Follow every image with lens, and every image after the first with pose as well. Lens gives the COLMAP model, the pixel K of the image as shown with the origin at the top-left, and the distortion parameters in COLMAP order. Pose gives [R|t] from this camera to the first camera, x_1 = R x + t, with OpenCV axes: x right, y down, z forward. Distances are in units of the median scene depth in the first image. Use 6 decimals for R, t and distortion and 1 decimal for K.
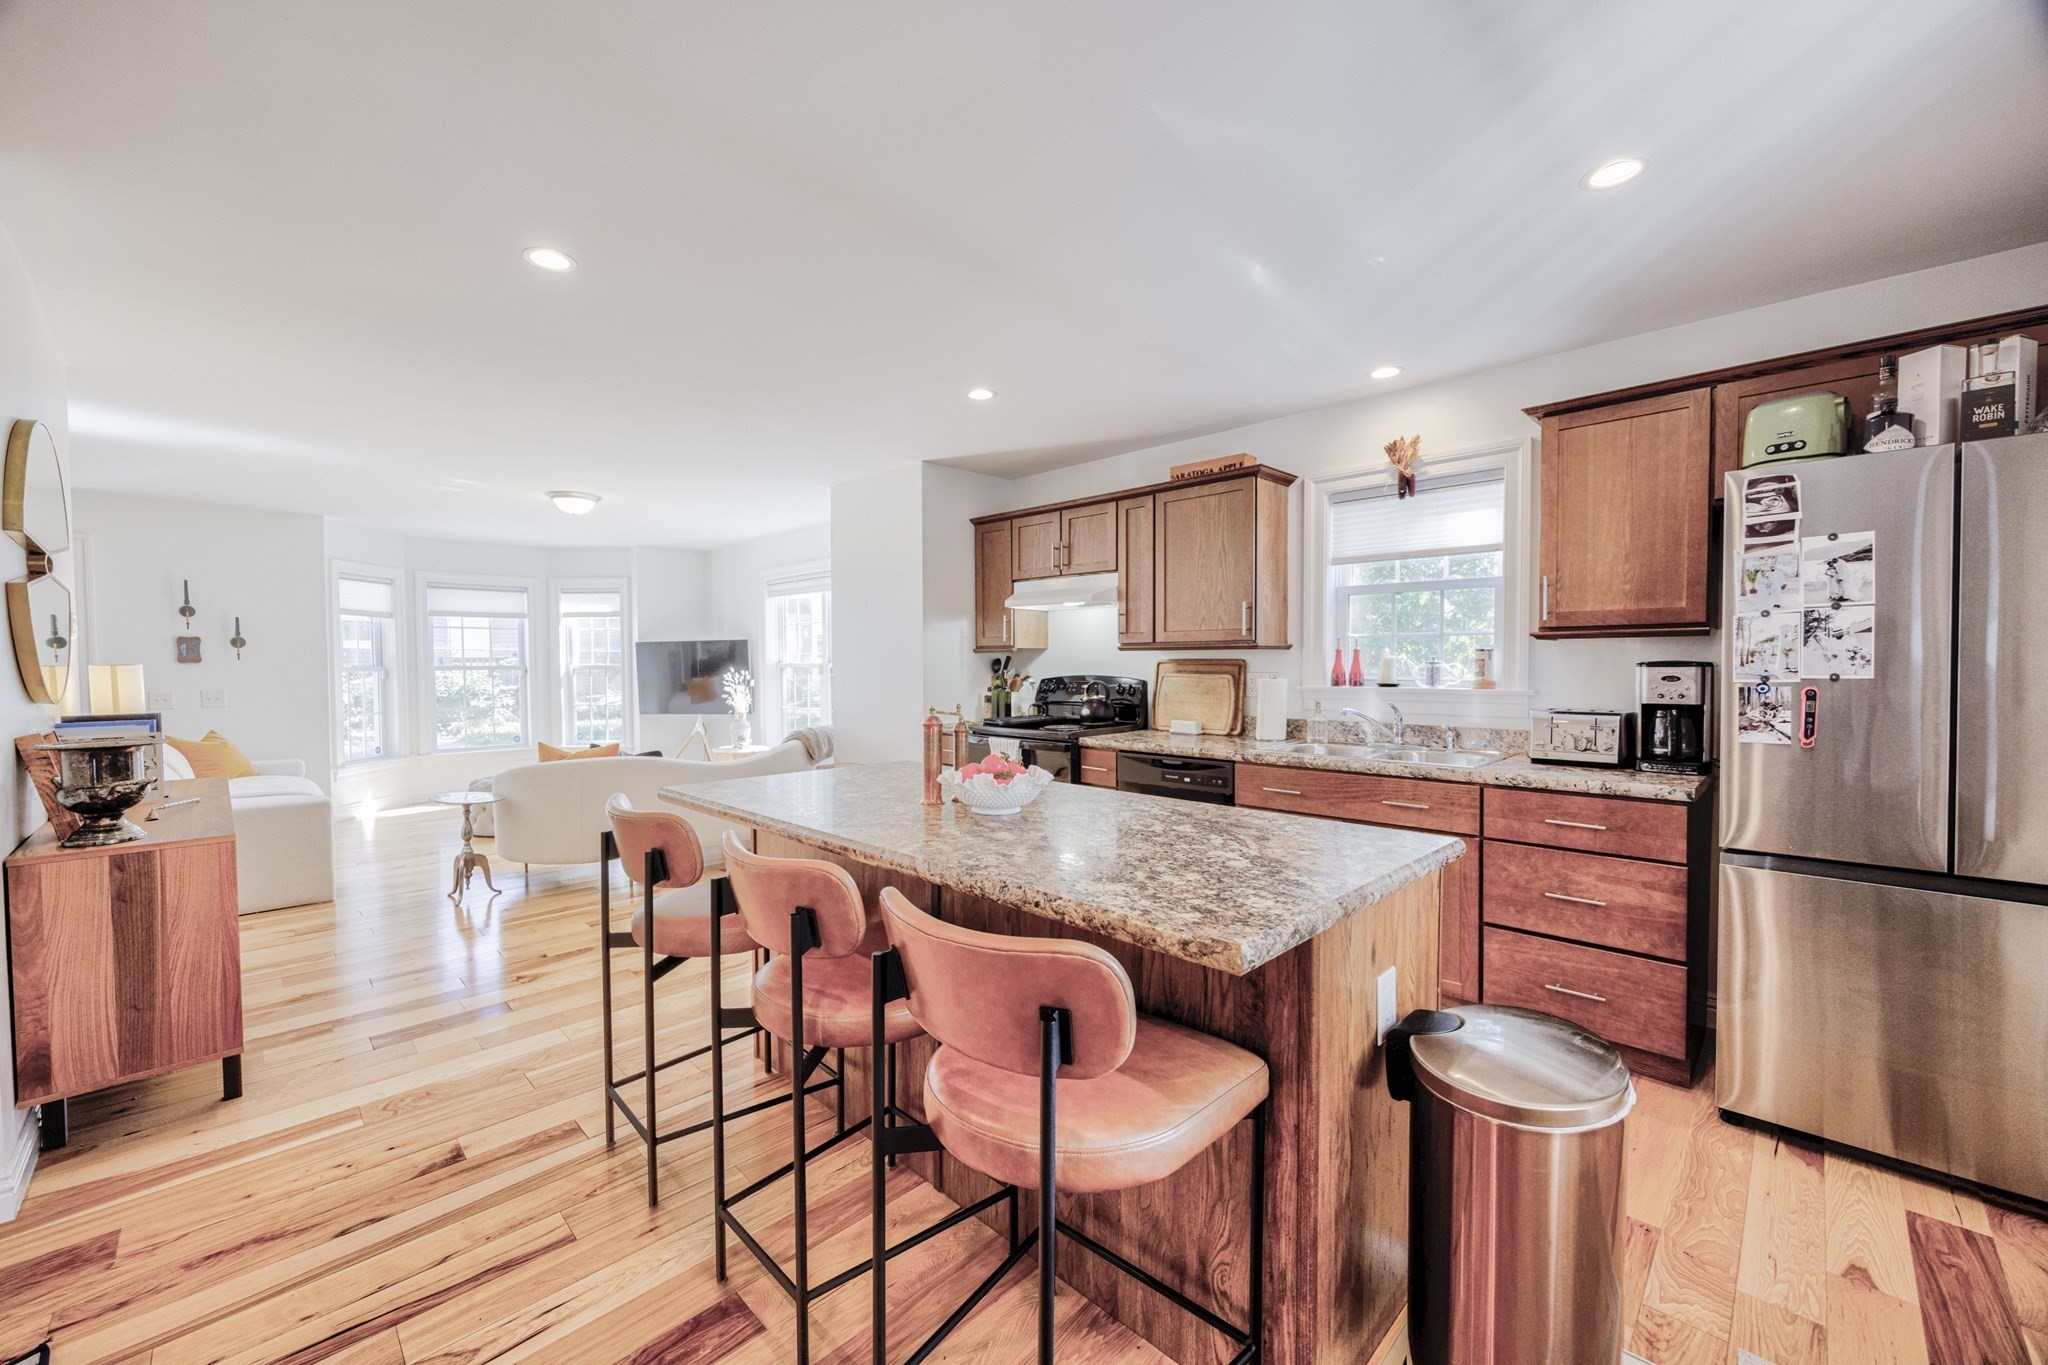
lens RADIAL K [[802.0, 0, 998.6], [0, 802.0, 684.8], [0, 0, 1]] dist [-0.004756, 0.000463]
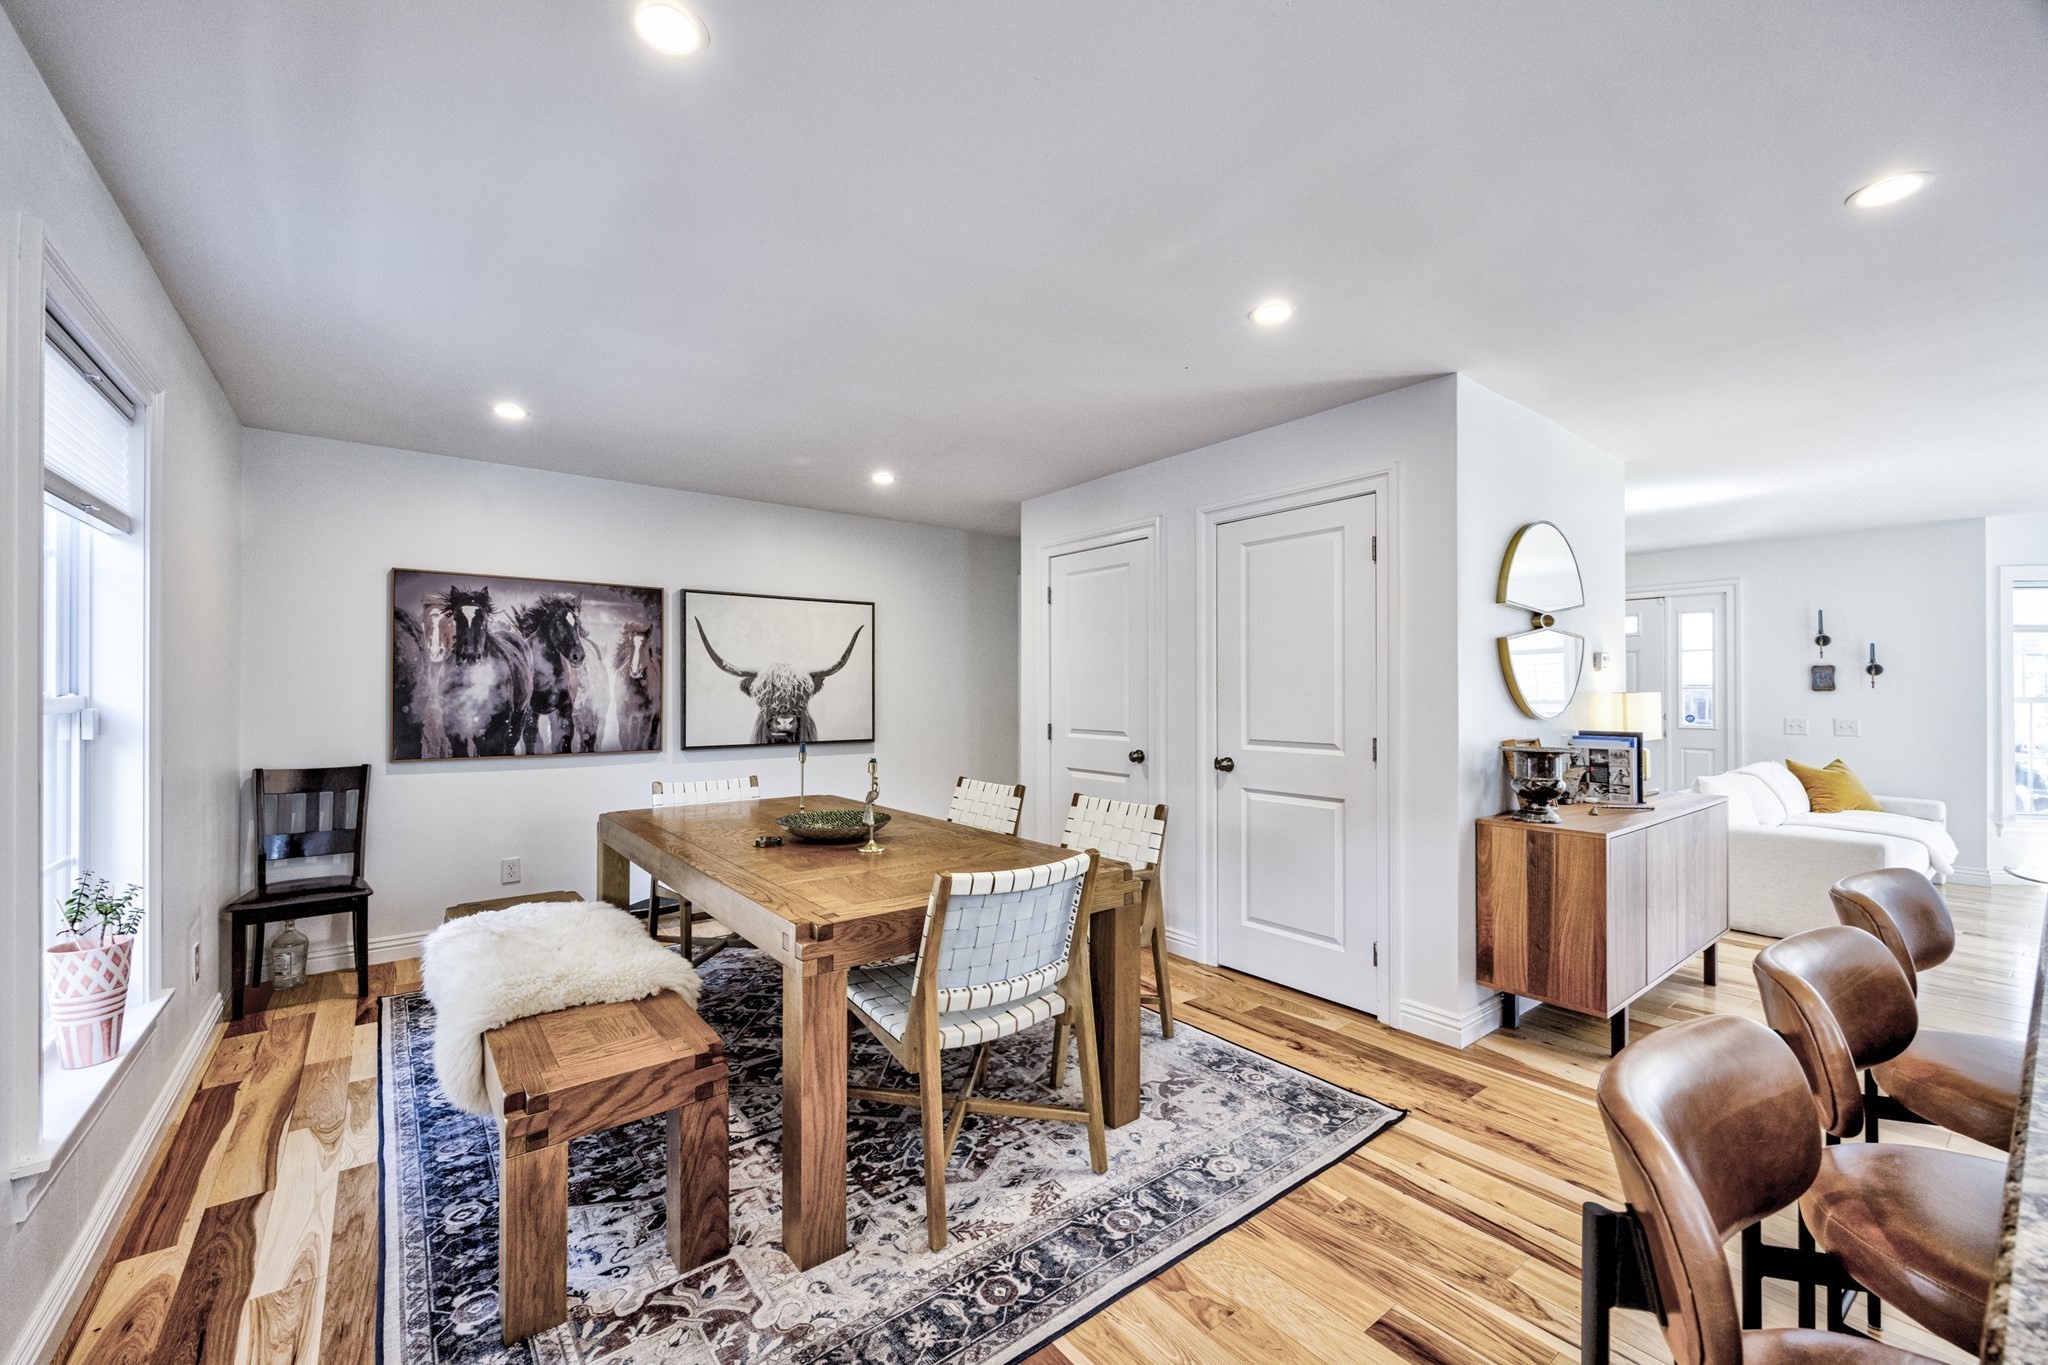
lens RADIAL K [[822.6, 0, 1003.1], [0, 822.6, 680.0], [0, 0, 1]] dist [-0.006627, 0.001153]
pose [[-0.123578, -0.008229, -0.992301, 0.234190], [-0.031833, 0.999484, -0.004324, -0.006147], [0.991824, 0.031054, -0.123776, 0.150495]]
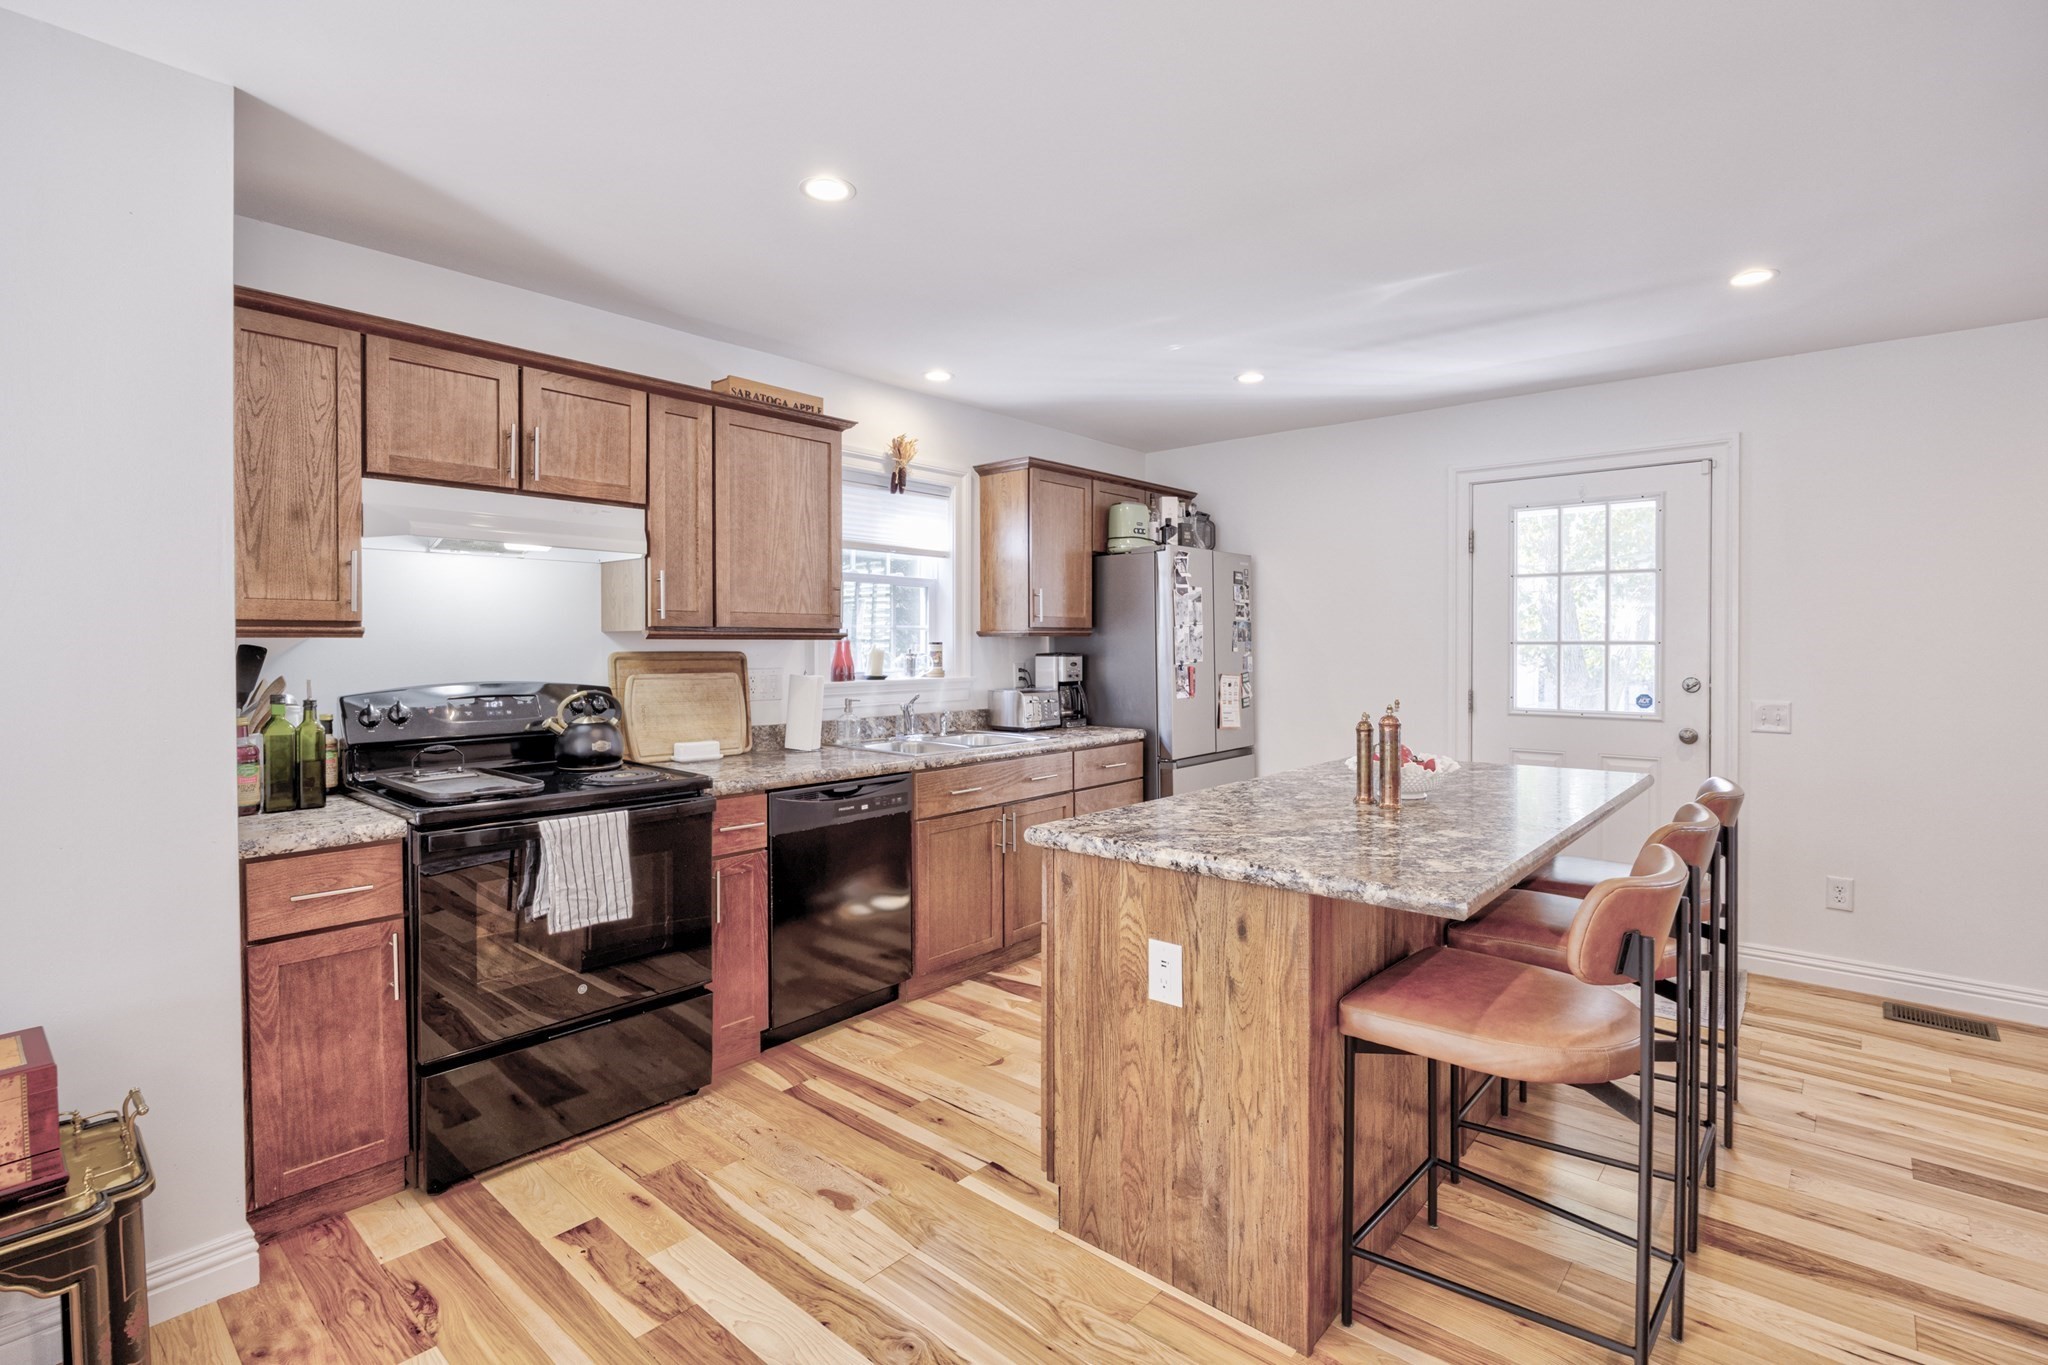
lens RADIAL K [[952.7, 0, 1031.4], [0, 952.7, 657.7], [0, 0, 1]] dist [-0.018975, 0.001770]
pose [[-0.085126, -0.009289, 0.996327, -0.680928], [0.031041, 0.999446, 0.011971, -0.031730], [-0.995887, 0.031946, -0.084791, 0.890452]]
